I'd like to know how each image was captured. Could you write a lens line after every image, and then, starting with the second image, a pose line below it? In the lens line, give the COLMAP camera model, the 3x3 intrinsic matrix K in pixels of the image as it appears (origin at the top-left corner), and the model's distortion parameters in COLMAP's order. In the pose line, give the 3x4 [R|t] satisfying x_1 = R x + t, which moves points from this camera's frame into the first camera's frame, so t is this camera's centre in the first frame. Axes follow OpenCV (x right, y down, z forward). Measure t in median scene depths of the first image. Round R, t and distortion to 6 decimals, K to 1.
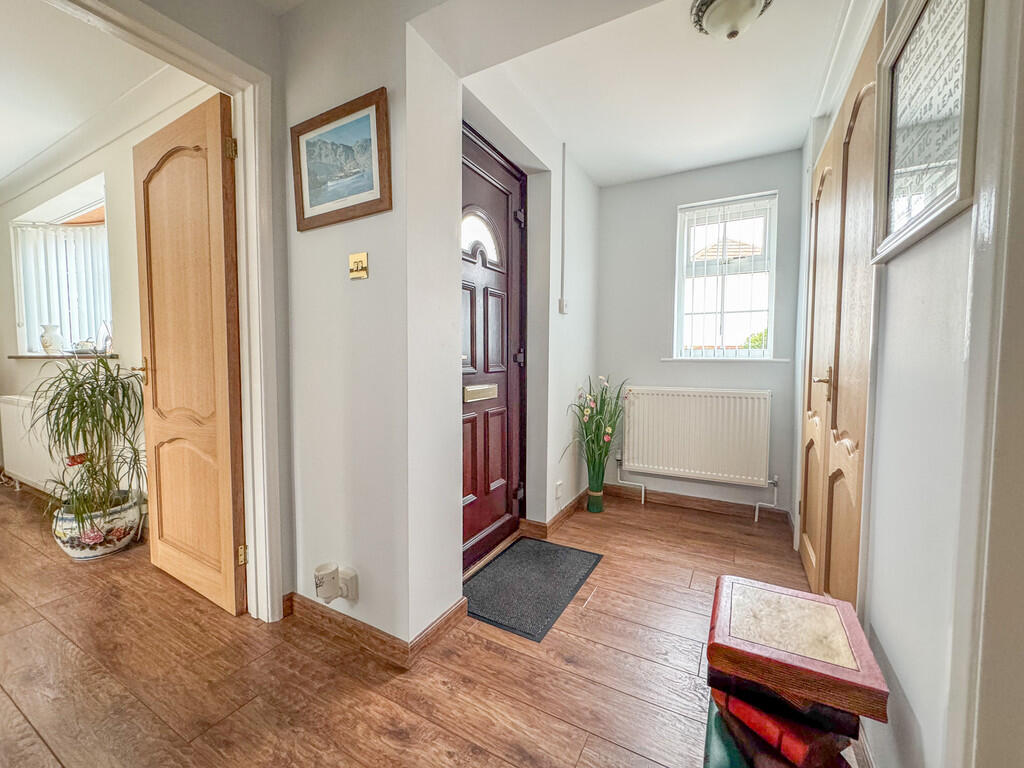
lens RADIAL K [[422.4, 0, 512.0], [0, 422.4, 384.0], [0, 0, 1]] dist [-0.002408, 0.000078]
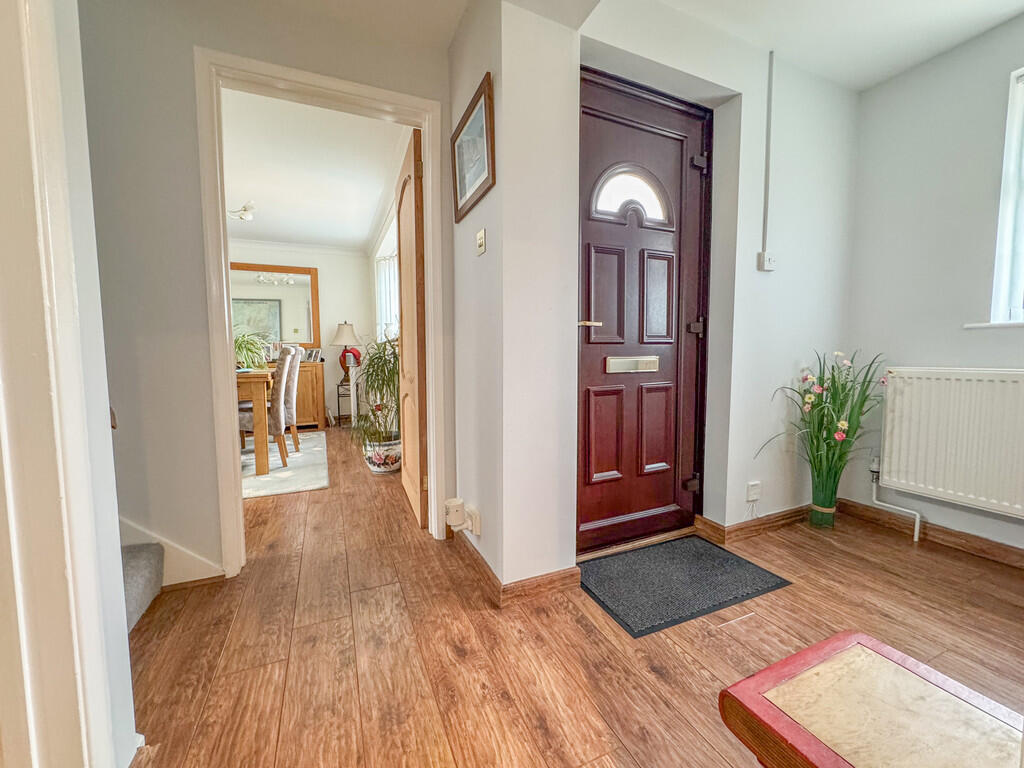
lens RADIAL K [[414.1, 0, 512.0], [0, 414.1, 384.0], [0, 0, 1]] dist [-0.002122, 0.000063]
pose [[0.794474, 0.036178, -0.606219, 0.253767], [-0.027506, 0.999343, 0.023590, 0.045991], [0.606674, -0.002067, 0.794948, 0.108094]]
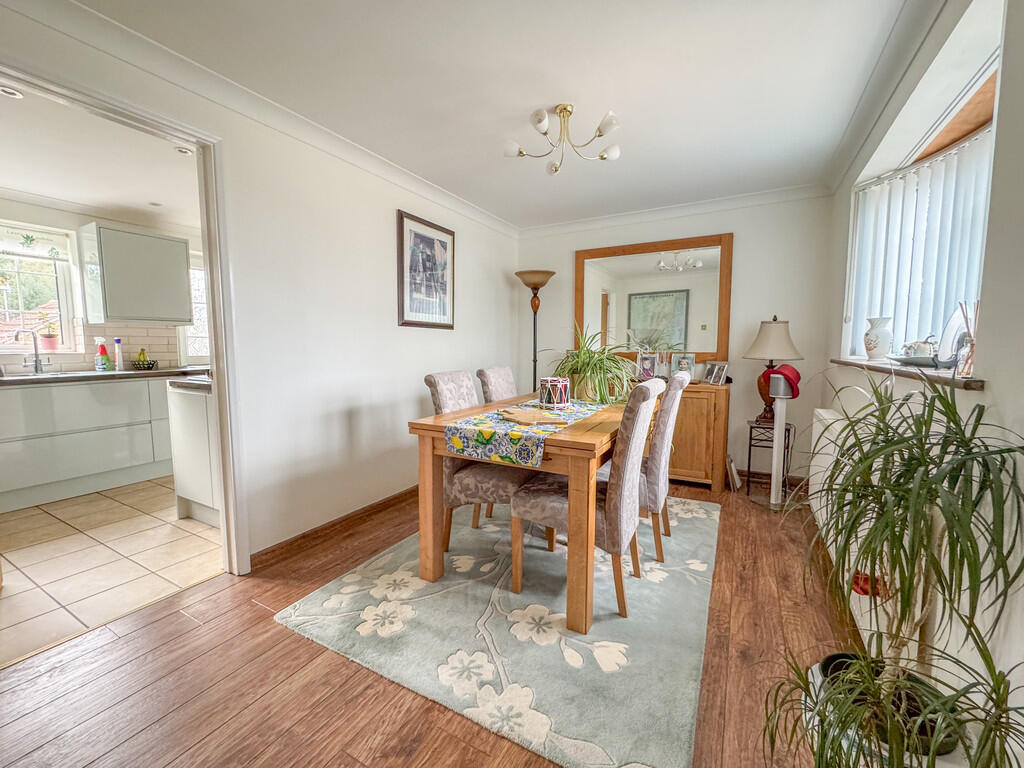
lens RADIAL K [[422.4, 0, 512.0], [0, 422.4, 384.0], [0, 0, 1]] dist [-0.002408, 0.000078]
pose [[-0.007504, 0.088921, -0.996010, -0.549147], [-0.057221, 0.994368, 0.089206, -0.083478], [0.998333, 0.057662, -0.002373, 0.569360]]
